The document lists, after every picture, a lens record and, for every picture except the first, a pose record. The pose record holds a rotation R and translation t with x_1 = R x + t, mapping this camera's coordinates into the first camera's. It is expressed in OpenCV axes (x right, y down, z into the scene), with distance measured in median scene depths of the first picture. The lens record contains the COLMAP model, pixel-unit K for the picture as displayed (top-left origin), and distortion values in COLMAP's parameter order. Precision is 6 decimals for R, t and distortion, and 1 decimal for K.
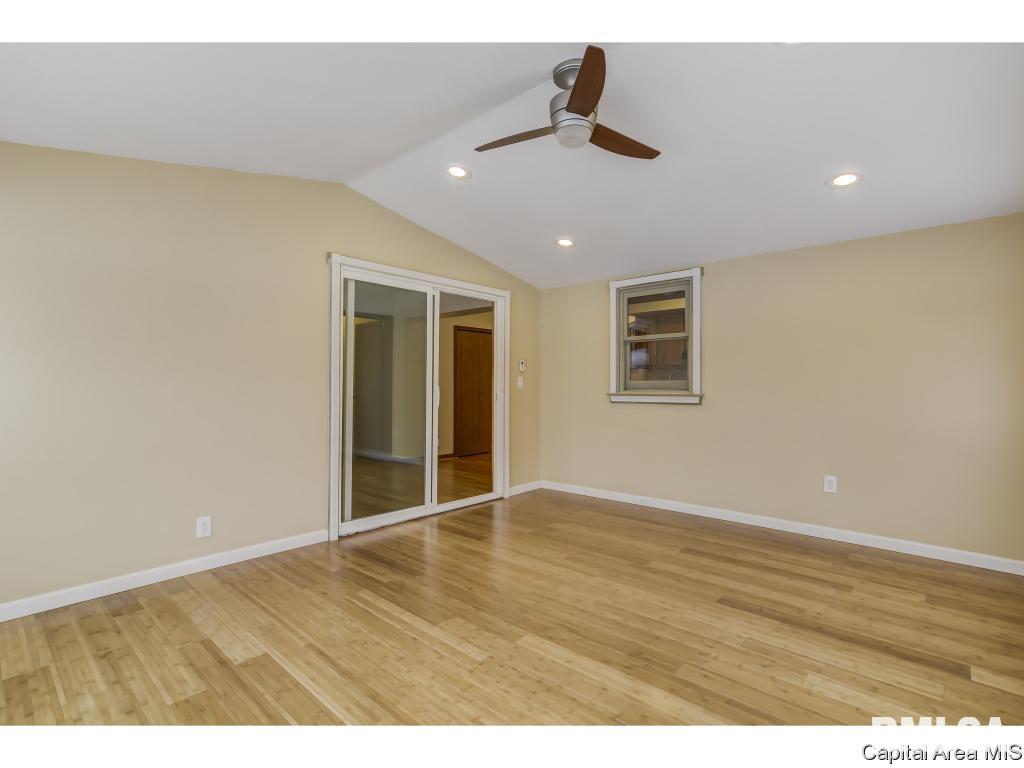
lens RADIAL K [[495.2, 0, 516.9], [0, 495.2, 379.8], [0, 0, 1]] dist [-0.011692, 0.006129]
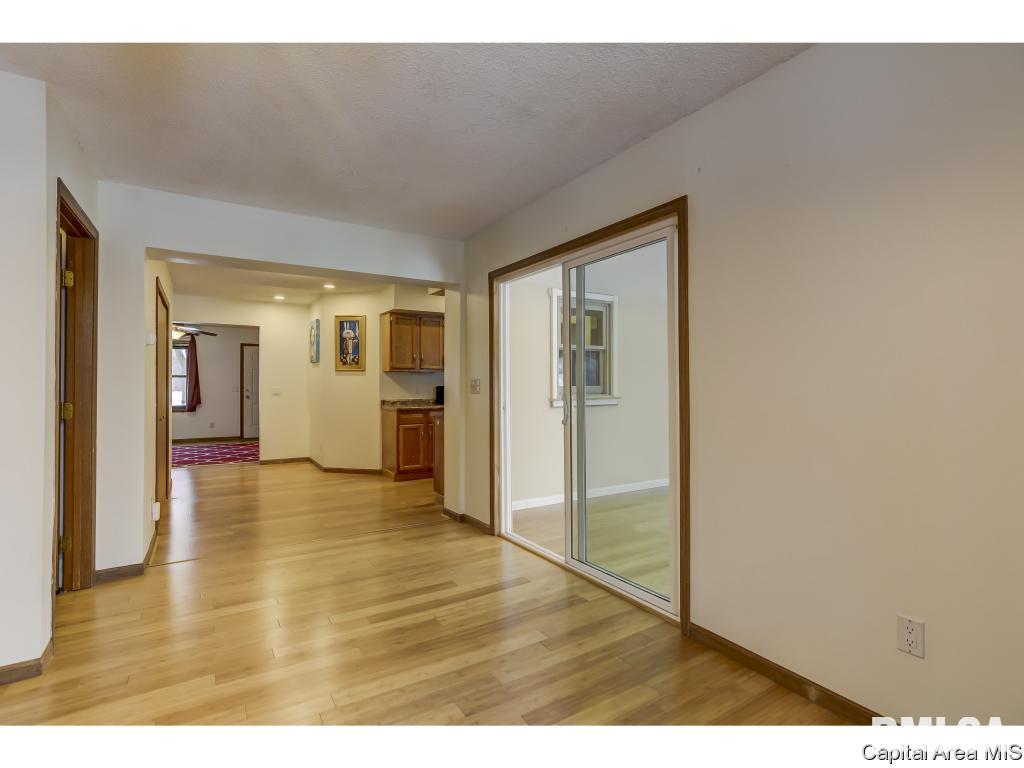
lens RADIAL K [[495.2, 0, 506.6], [0, 495.2, 384.6], [0, 0, 1]] dist [-0.011692, 0.006129]
pose [[0.282464, -0.001470, 0.959277, -1.281007], [-0.007402, 0.999966, 0.003712, -0.006933], [-0.959249, -0.008149, 0.282444, 1.283134]]
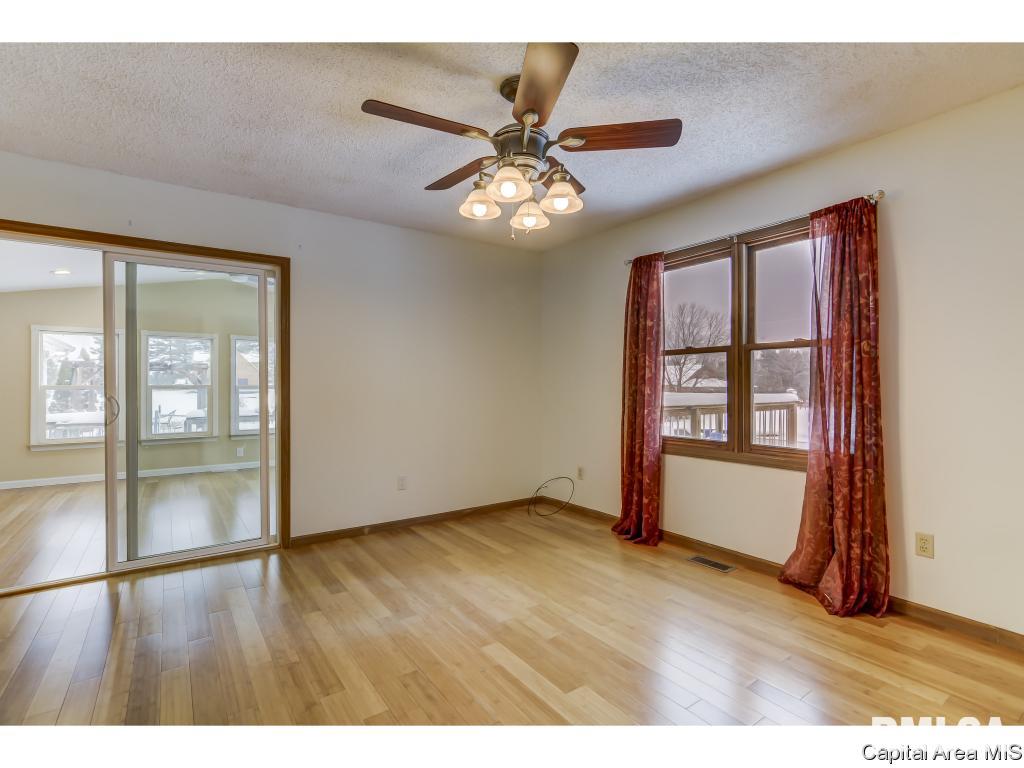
lens RADIAL K [[495.2, 0, 506.0], [0, 495.2, 389.0], [0, 0, 1]] dist [-0.011692, 0.006129]
pose [[-0.968573, -0.004199, 0.248694, -1.253392], [-0.004053, 0.999991, 0.001100, 0.005535], [-0.248697, 0.000057, -0.968581, 2.198743]]
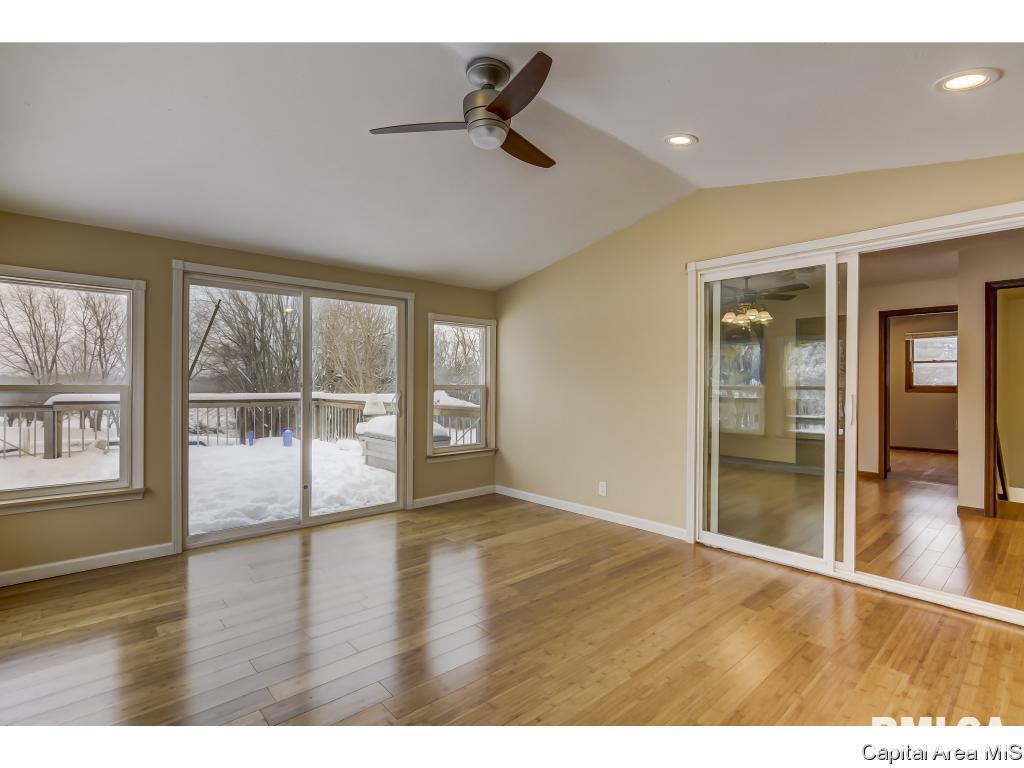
lens RADIAL K [[495.2, 0, 507.9], [0, 495.2, 383.9], [0, 0, 1]] dist [-0.011692, 0.006129]
pose [[-0.115588, -0.006782, -0.993274, 0.814412], [0.002406, 0.999972, -0.007107, 0.002337], [0.993294, -0.003211, -0.115568, 0.876307]]
